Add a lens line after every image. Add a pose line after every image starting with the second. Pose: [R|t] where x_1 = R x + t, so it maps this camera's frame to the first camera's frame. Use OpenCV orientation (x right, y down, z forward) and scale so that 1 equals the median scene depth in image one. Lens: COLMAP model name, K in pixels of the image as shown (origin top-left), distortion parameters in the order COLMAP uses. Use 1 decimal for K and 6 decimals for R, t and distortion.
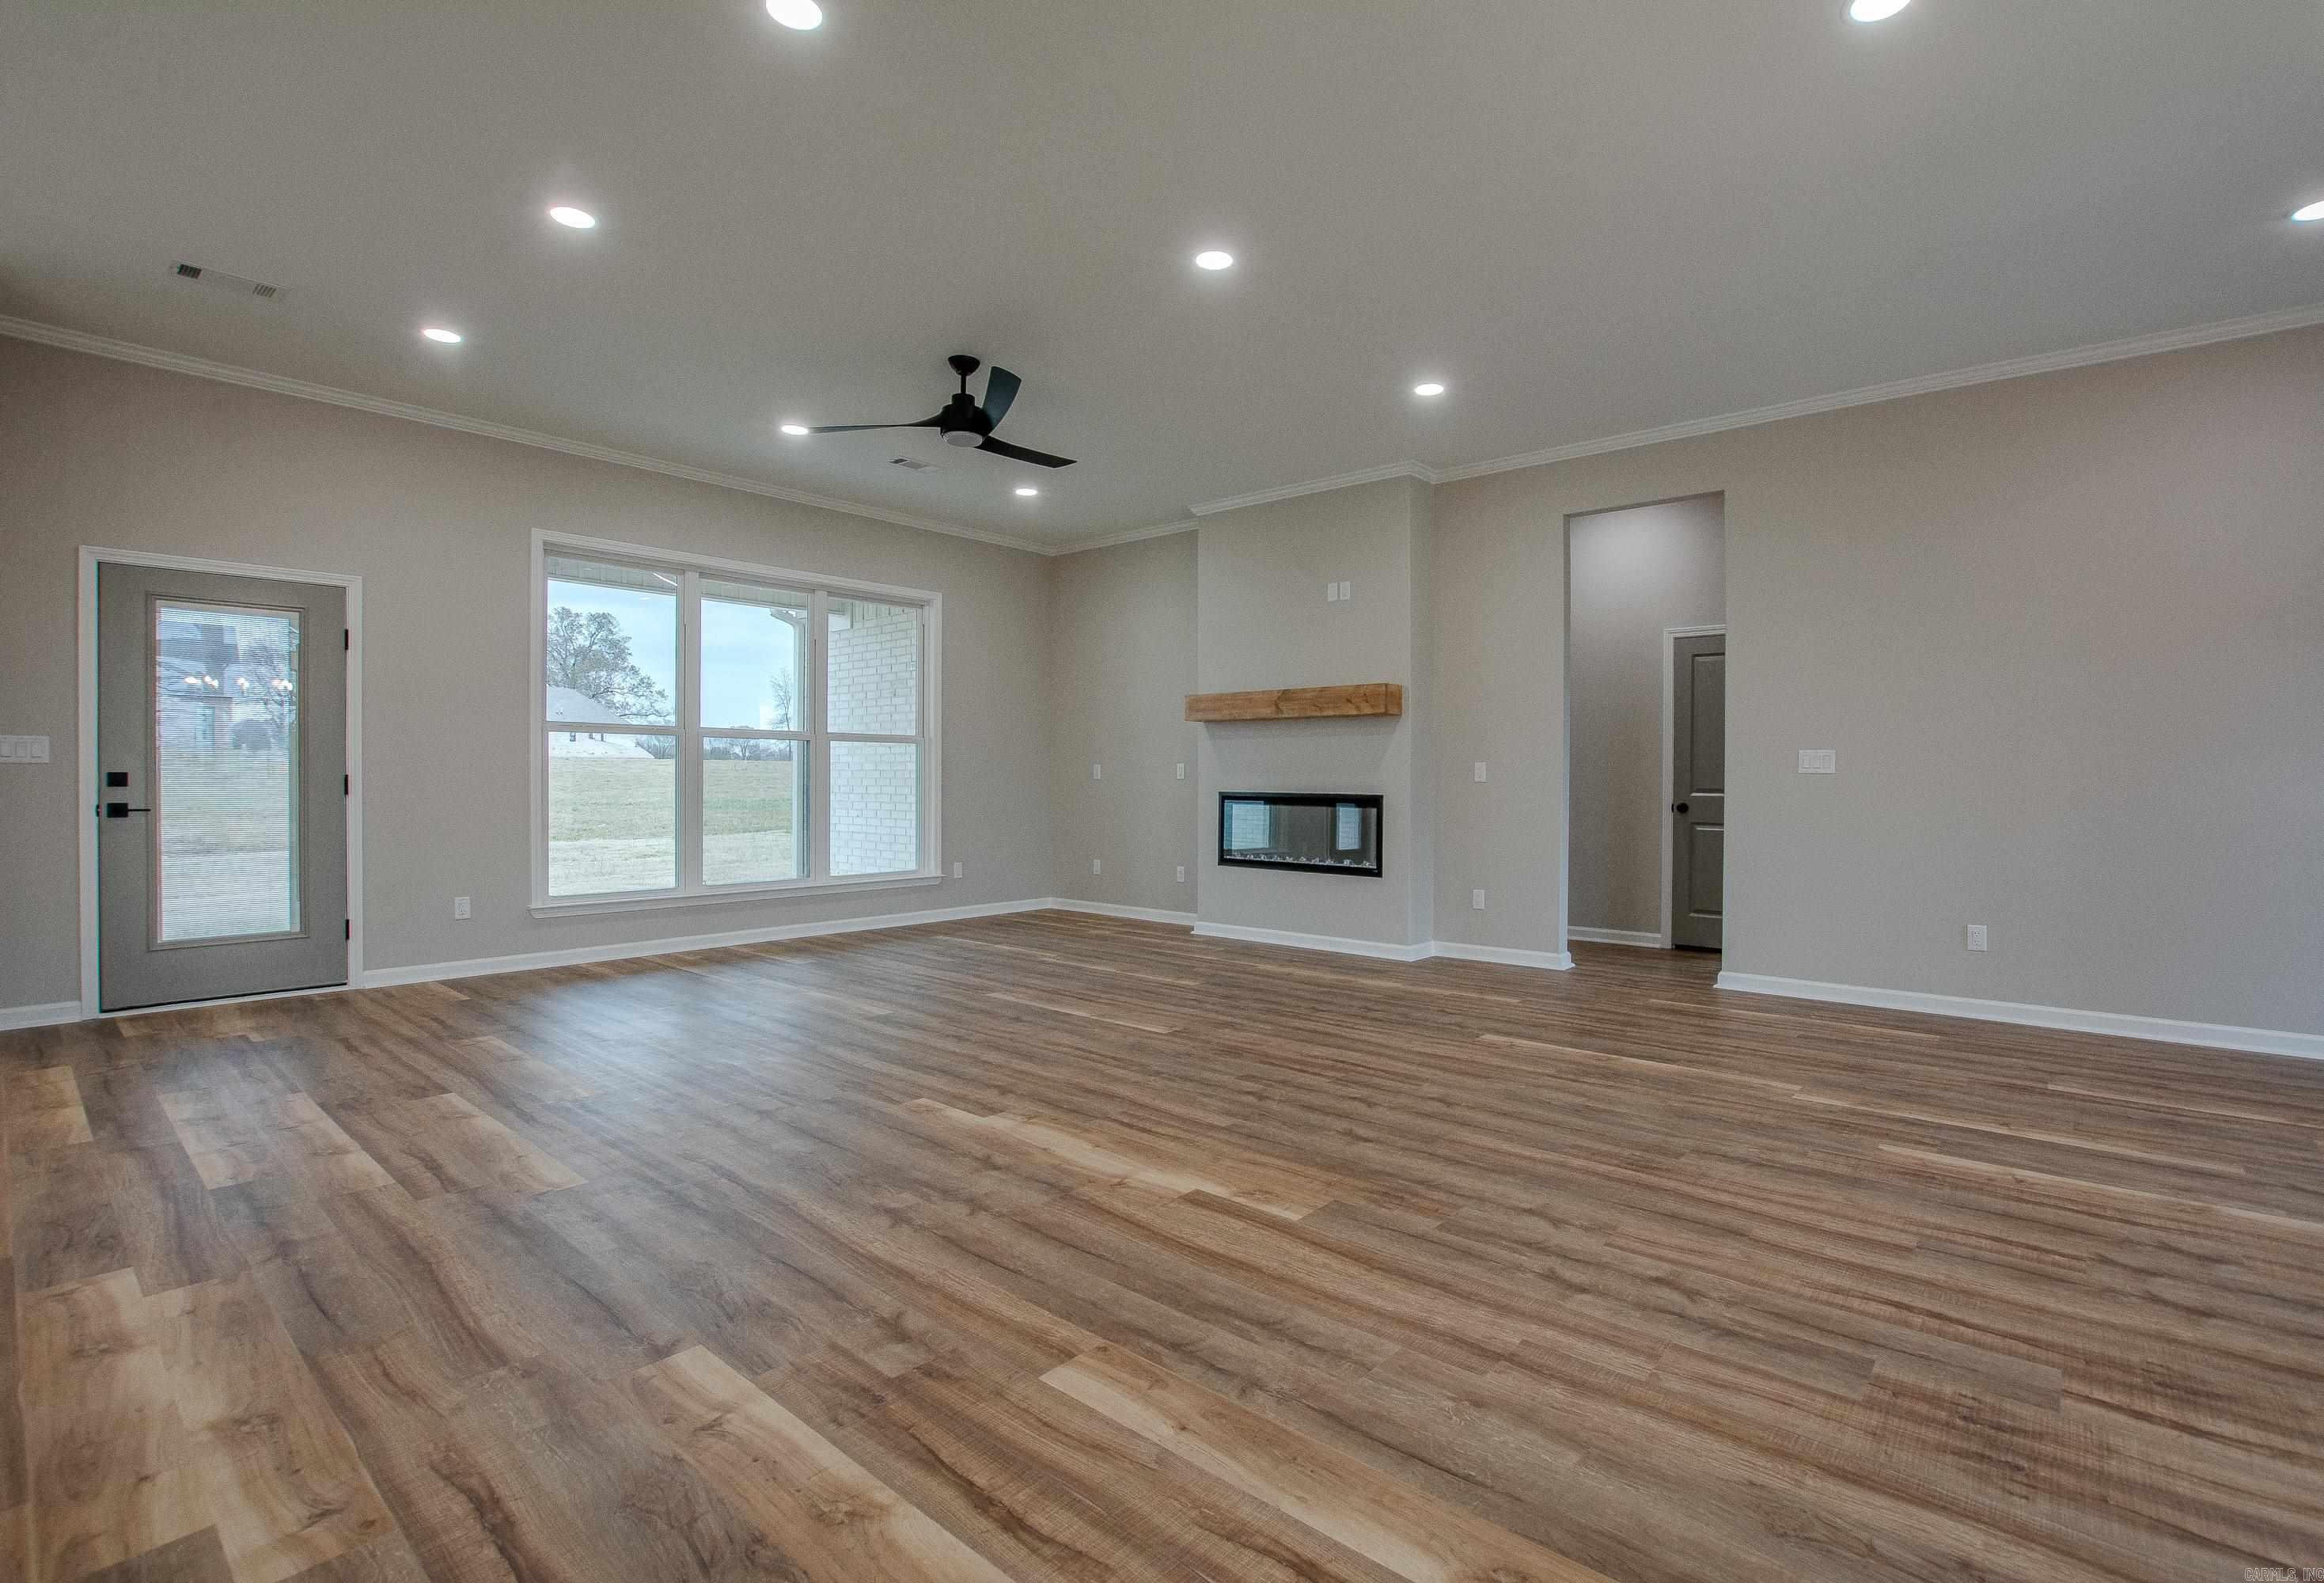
lens RADIAL K [[1062.9, 0, 1205.4], [0, 1062.9, 786.4], [0, 0, 1]] dist [-0.040023, 0.008021]
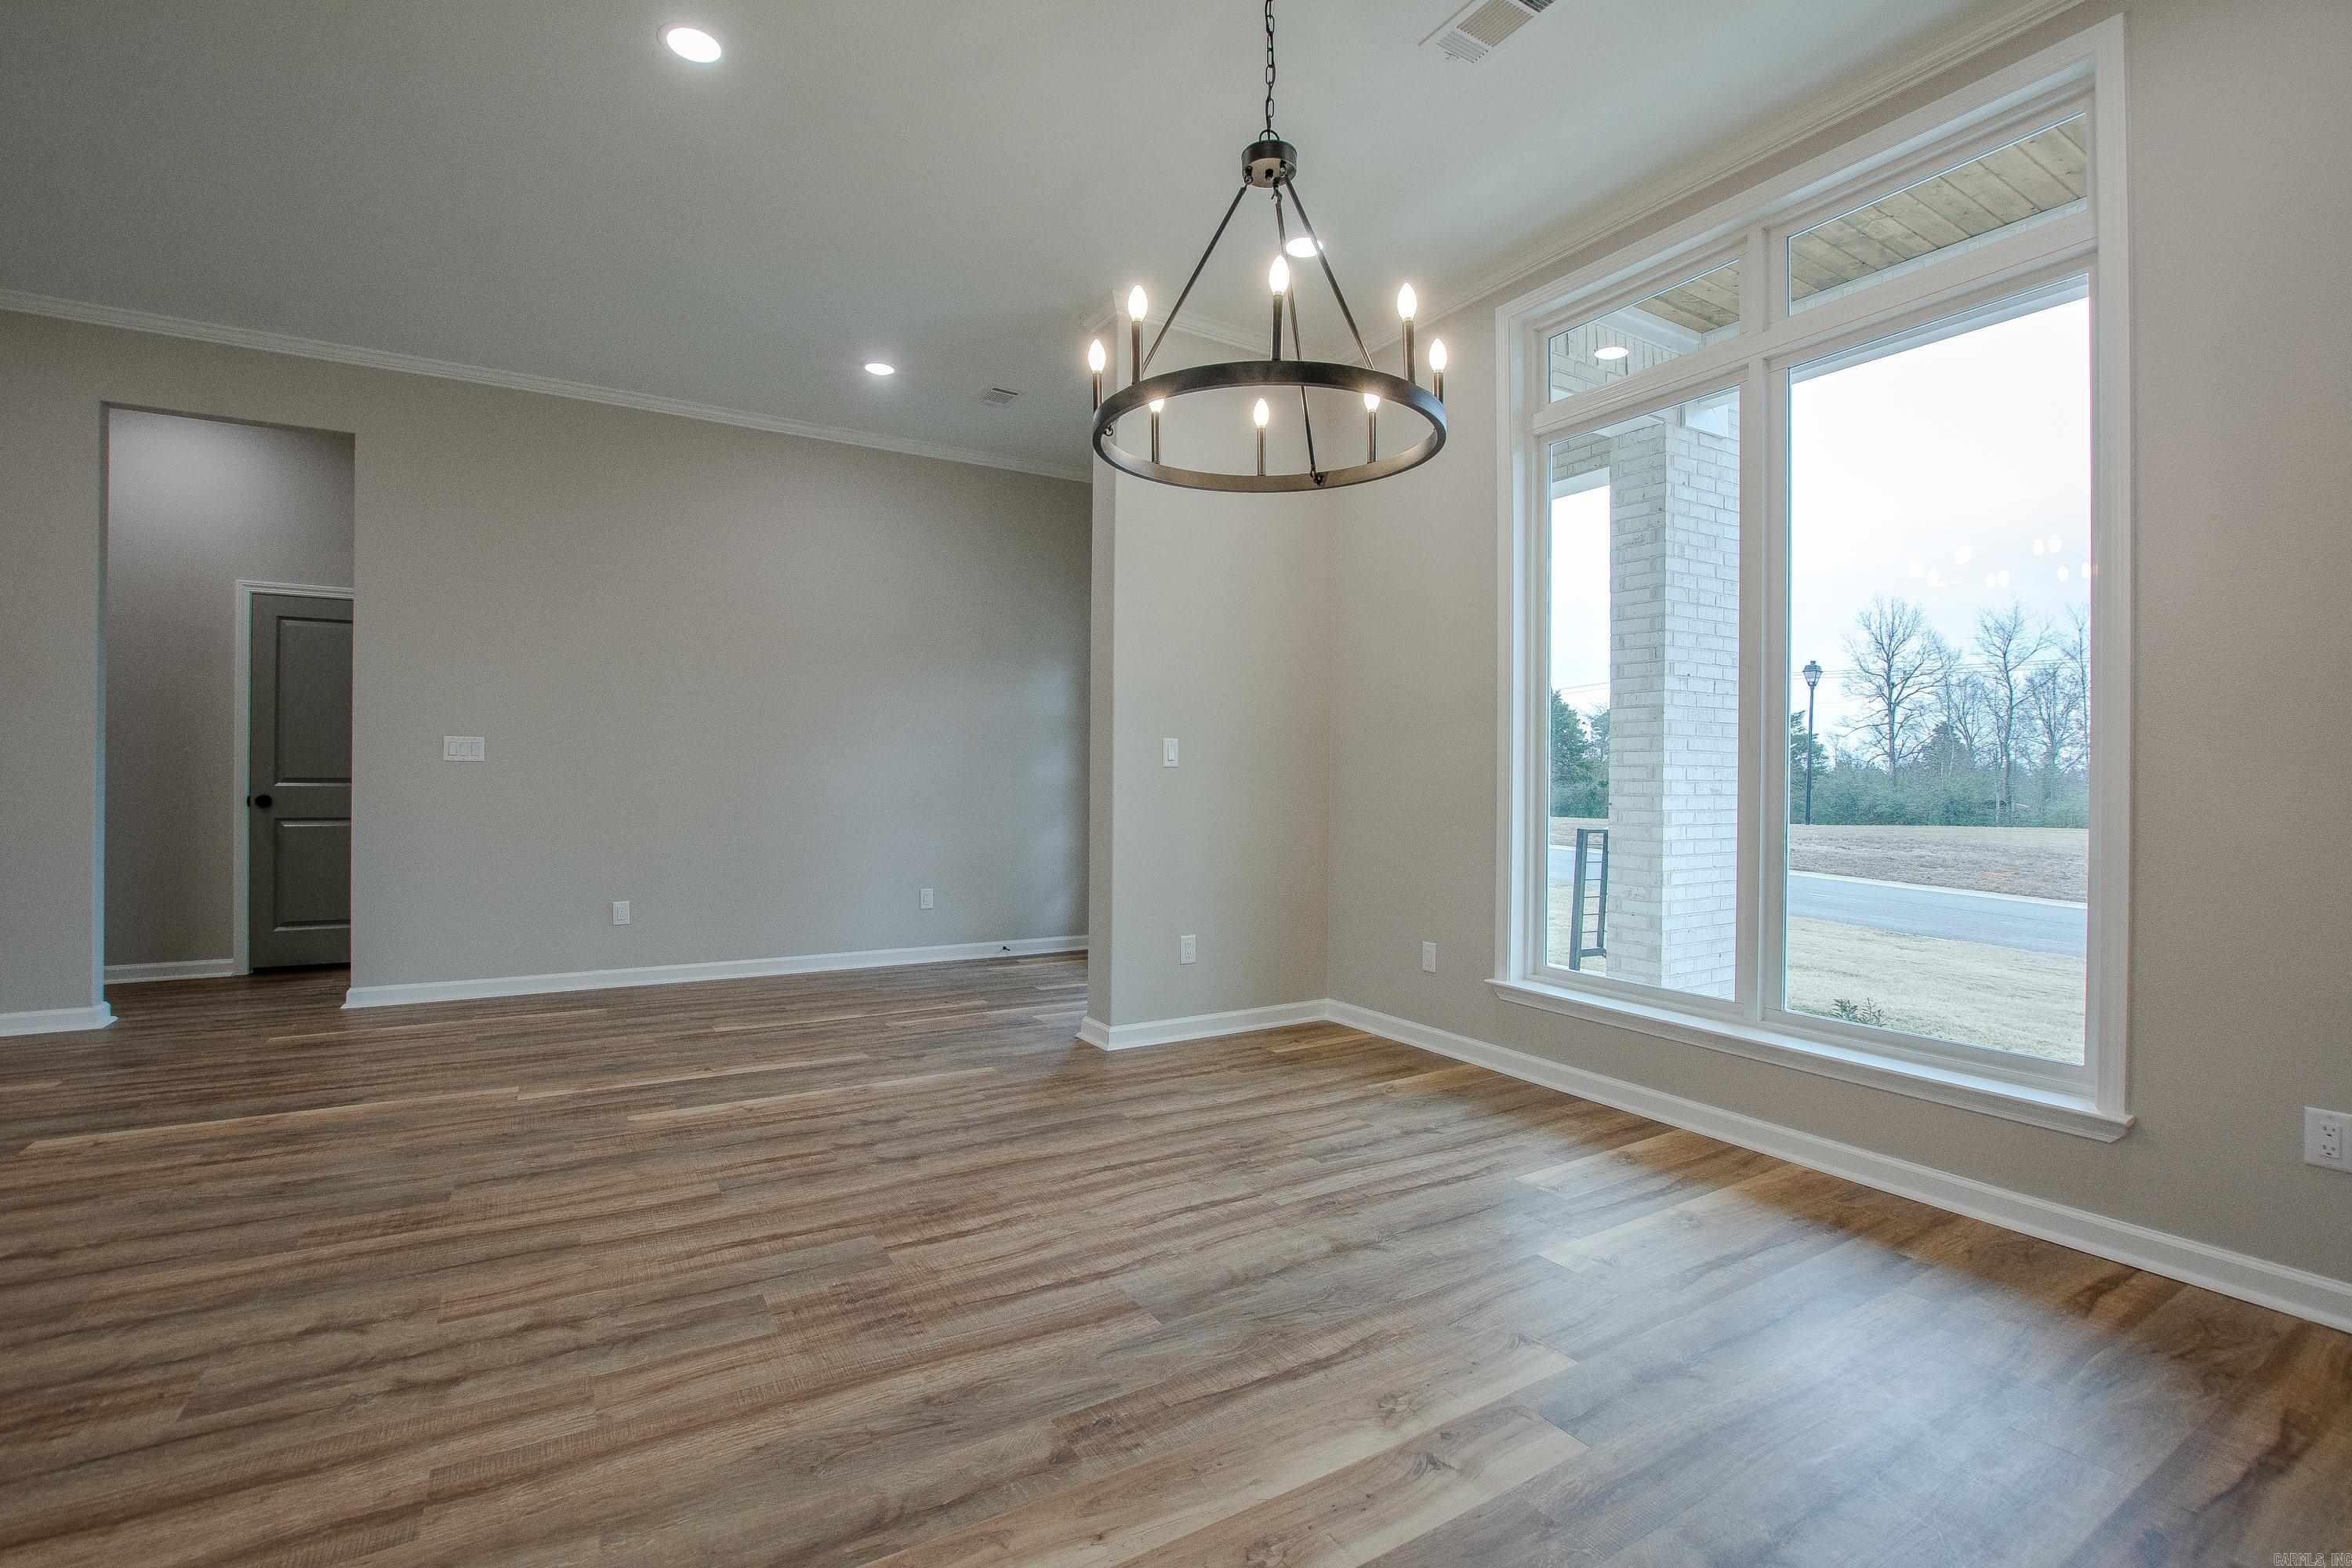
lens RADIAL K [[1056.7, 0, 1184.9], [0, 1056.7, 778.0], [0, 0, 1]] dist [-0.036107, 0.006941]
pose [[0.323512, -0.005525, 0.946208, -0.165642], [0.000972, 0.999984, 0.005506, -0.002123], [-0.946224, -0.000862, 0.323512, 0.137776]]
